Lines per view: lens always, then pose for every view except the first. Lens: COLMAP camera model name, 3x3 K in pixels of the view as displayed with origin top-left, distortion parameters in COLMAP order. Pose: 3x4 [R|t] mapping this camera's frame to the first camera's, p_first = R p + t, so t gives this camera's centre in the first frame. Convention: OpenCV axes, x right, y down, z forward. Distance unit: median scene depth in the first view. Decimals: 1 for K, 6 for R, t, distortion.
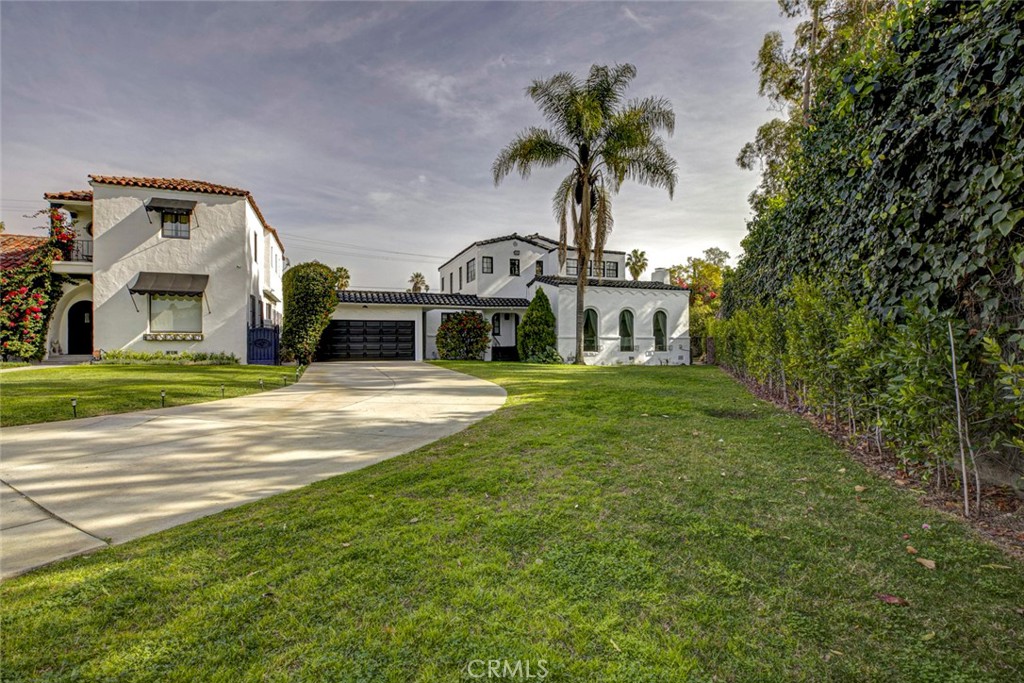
lens RADIAL K [[474.1, 0, 512.0], [0, 474.1, 344.5], [0, 0, 1]] dist [0.009998, -0.002392]
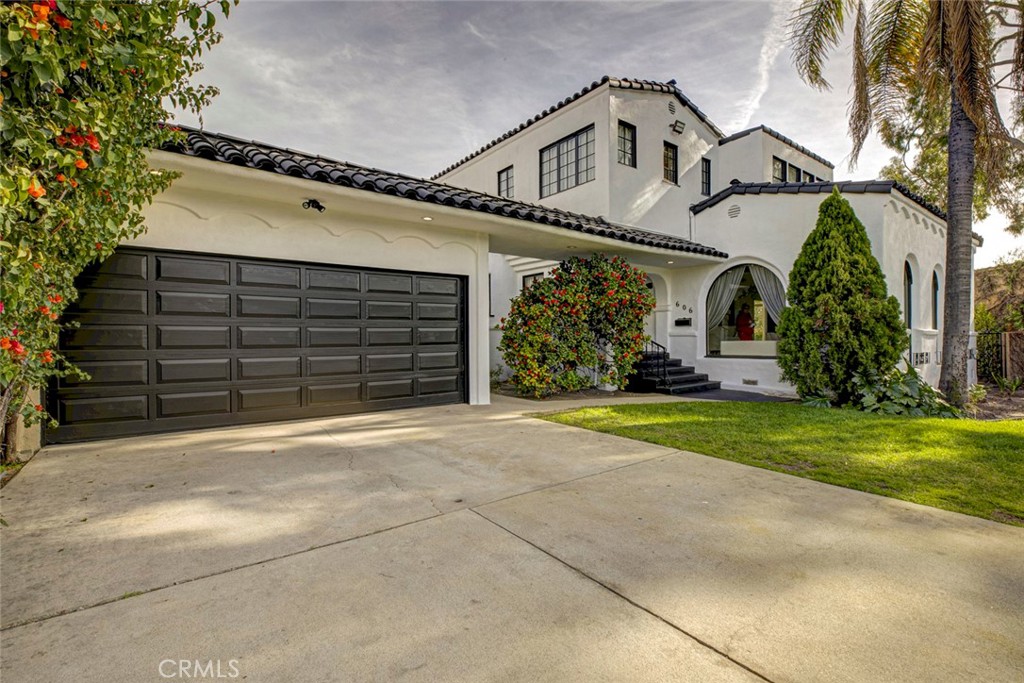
lens RADIAL K [[474.1, 0, 513.9], [0, 474.1, 336.0], [0, 0, 1]] dist [0.009998, -0.002392]
pose [[0.959279, 0.000977, 0.282459, -0.250136], [-0.000155, 0.999996, -0.002933, -0.009207], [-0.282461, 0.002770, 0.959275, 0.652170]]
